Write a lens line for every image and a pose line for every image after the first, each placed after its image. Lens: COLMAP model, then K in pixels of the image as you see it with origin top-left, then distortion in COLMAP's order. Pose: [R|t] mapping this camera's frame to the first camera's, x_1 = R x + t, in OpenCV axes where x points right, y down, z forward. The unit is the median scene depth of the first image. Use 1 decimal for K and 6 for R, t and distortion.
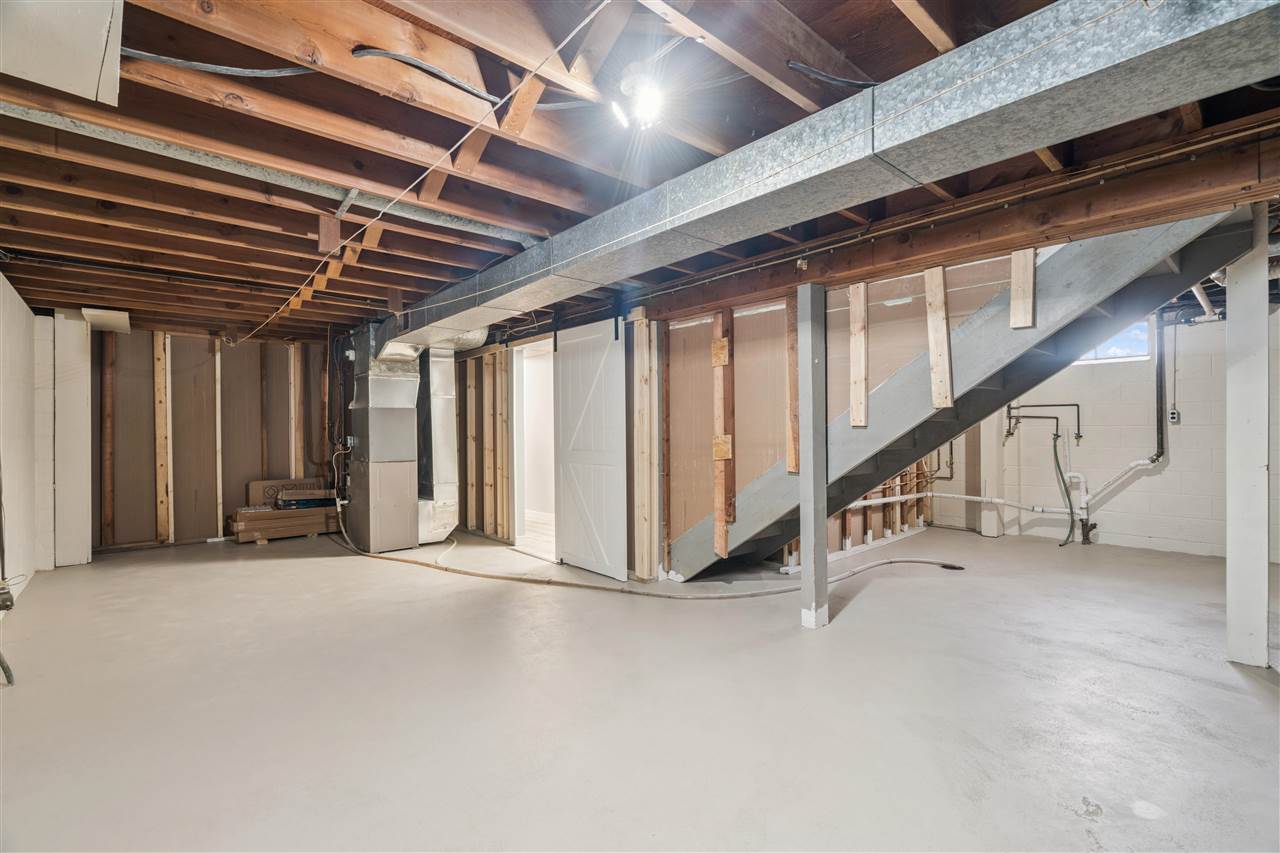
lens RADIAL K [[575.4, 0, 644.2], [0, 575.4, 431.6], [0, 0, 1]] dist [-0.005037, 0.001883]
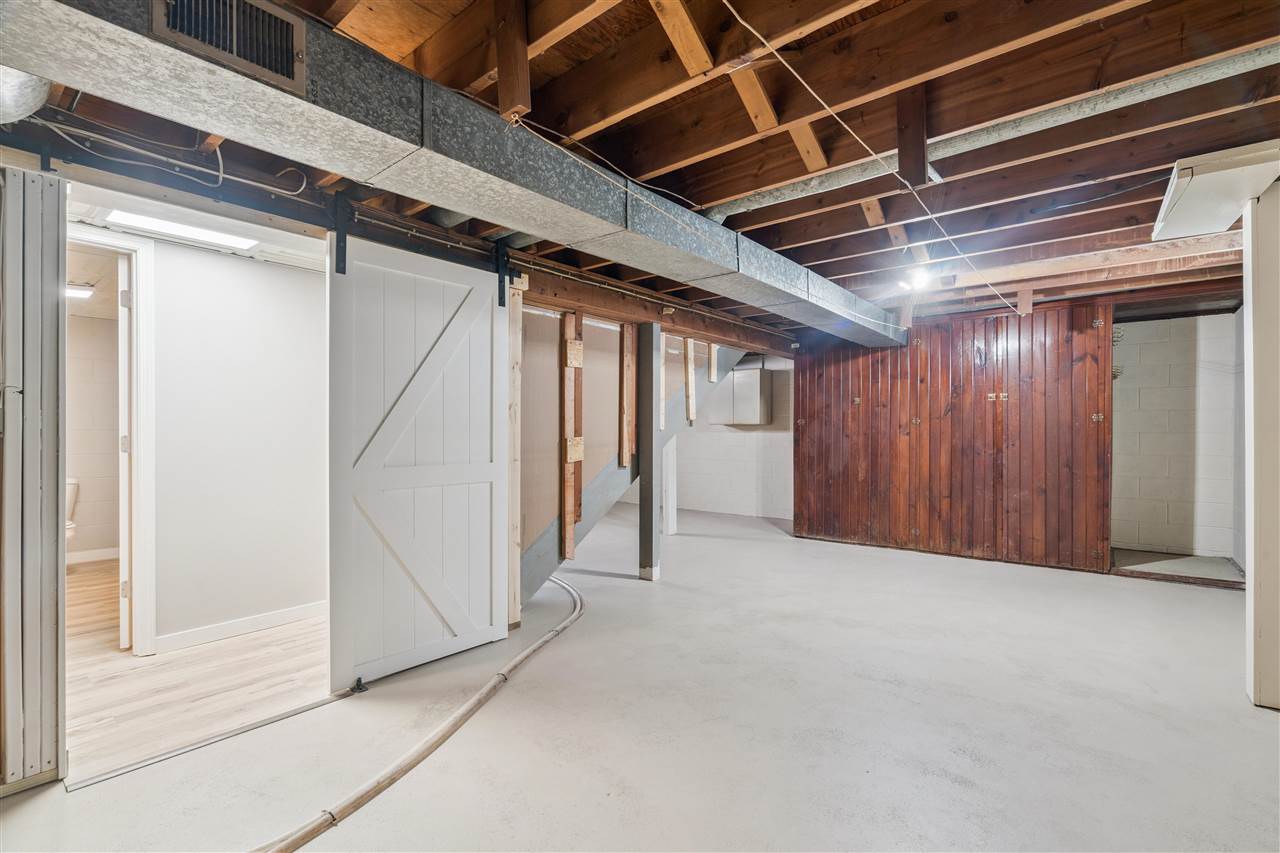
lens RADIAL K [[575.4, 0, 643.6], [0, 575.4, 428.0], [0, 0, 1]] dist [-0.005037, 0.001883]
pose [[-0.161681, -0.000588, 0.986843, -0.894045], [-0.006445, 0.999979, -0.000460, -0.008407], [-0.986822, -0.006435, -0.161682, 1.064788]]
